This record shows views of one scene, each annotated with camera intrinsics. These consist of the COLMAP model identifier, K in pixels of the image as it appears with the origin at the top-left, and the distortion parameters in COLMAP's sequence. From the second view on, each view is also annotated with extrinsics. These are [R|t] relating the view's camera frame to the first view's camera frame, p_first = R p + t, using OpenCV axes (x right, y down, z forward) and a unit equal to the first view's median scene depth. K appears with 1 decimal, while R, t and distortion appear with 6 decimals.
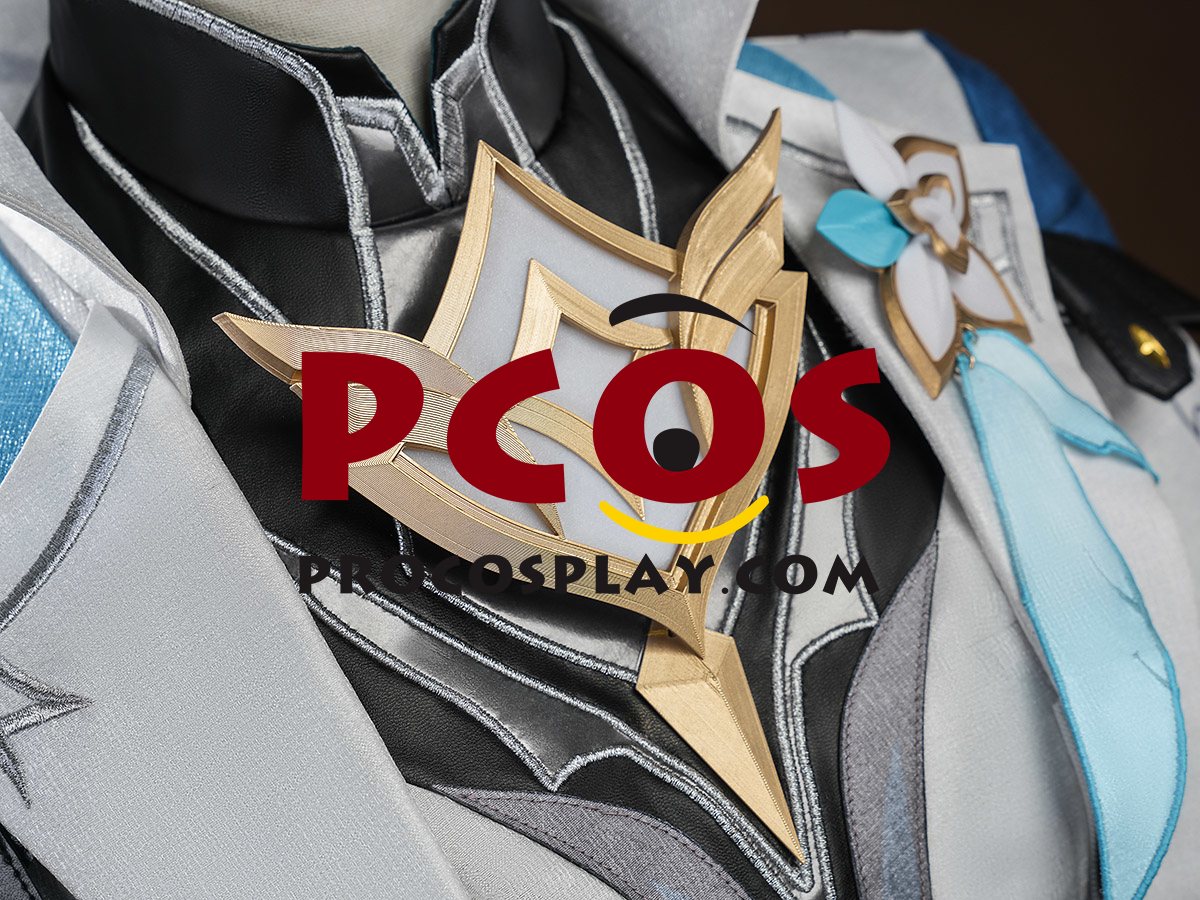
lens RADIAL K [[2521.2, 0, 600.0], [0, 2521.2, 450.0], [0, 0, 1]] dist [0.006282, -0.289310]
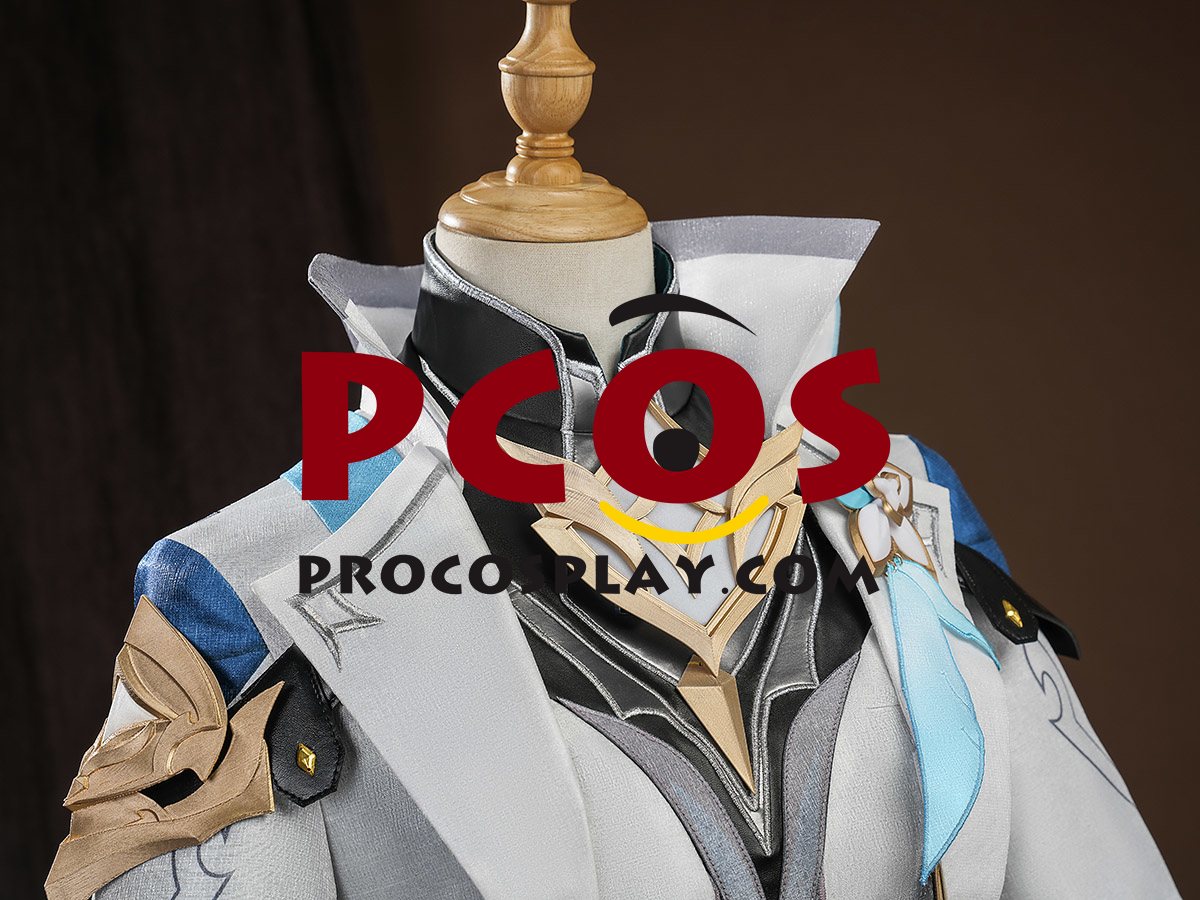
lens RADIAL K [[2521.2, 0, 600.0], [0, 2521.2, 450.0], [0, 0, 1]] dist [0.006282, -0.289310]
pose [[0.985492, 0.147911, -0.083239, 0.082513], [-0.166414, 0.938468, -0.302628, 0.473219], [0.033355, 0.312089, 0.949467, -0.727444]]
